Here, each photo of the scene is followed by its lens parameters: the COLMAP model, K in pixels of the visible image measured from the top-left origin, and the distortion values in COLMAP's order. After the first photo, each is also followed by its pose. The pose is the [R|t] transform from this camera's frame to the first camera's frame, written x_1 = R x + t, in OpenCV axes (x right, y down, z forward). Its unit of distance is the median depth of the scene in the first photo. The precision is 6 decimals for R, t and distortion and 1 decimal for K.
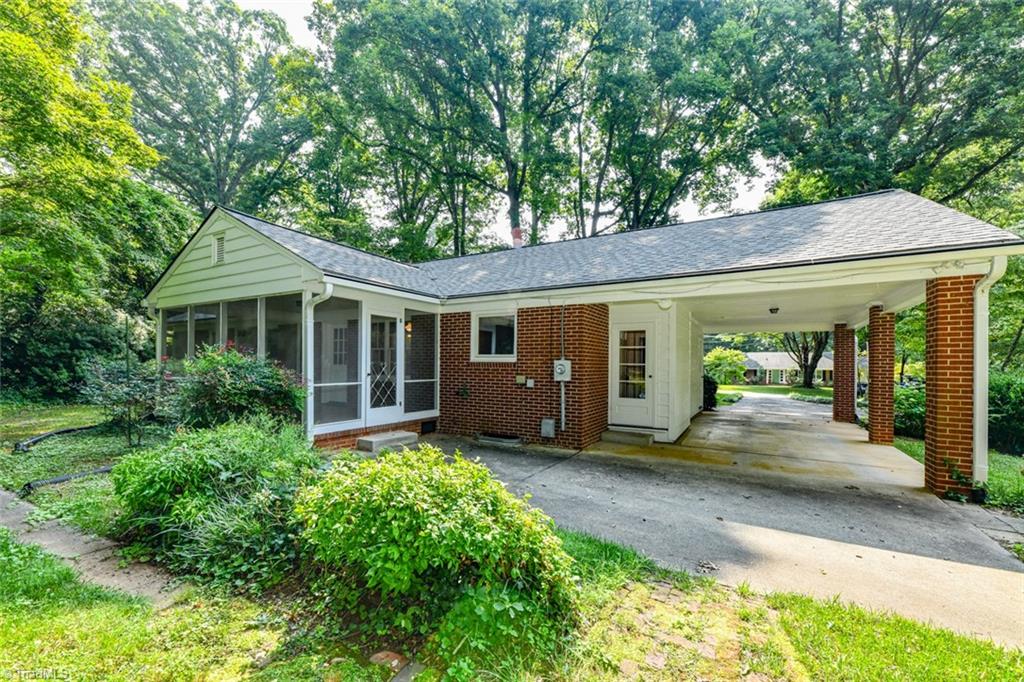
lens RADIAL K [[412.7, 0, 511.9], [0, 412.7, 348.4], [0, 0, 1]] dist [0.008699, -0.002002]
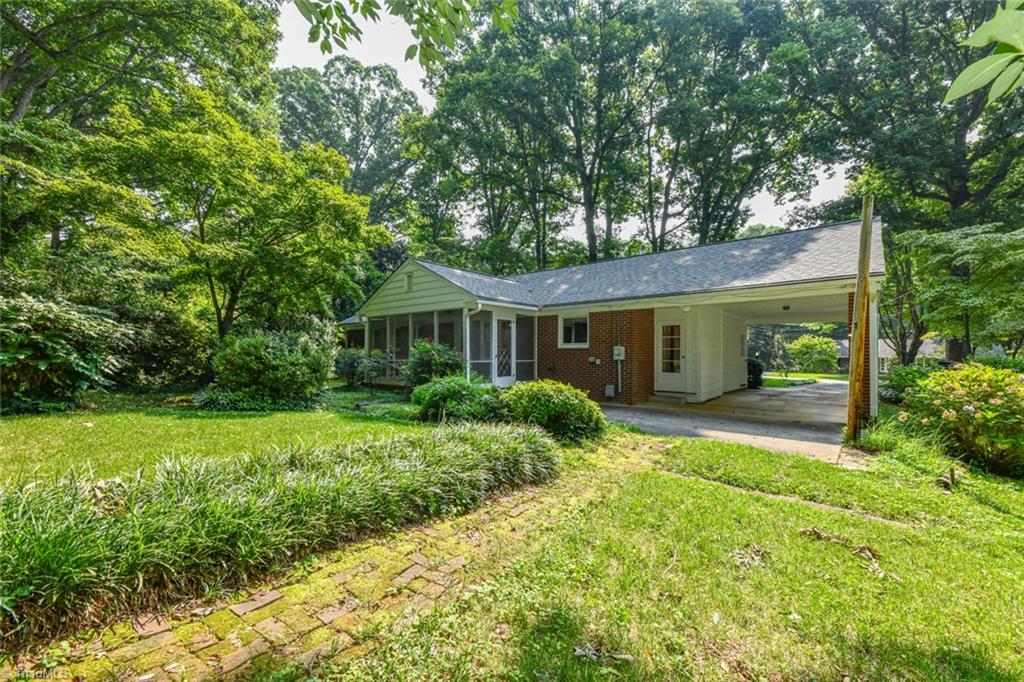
lens RADIAL K [[412.7, 0, 514.9], [0, 412.7, 346.2], [0, 0, 1]] dist [0.008699, -0.002002]
pose [[0.983680, -0.008435, -0.179730, 0.004403], [0.011558, 0.999800, 0.016340, -0.000283], [0.179556, -0.018151, 0.983580, -0.144519]]
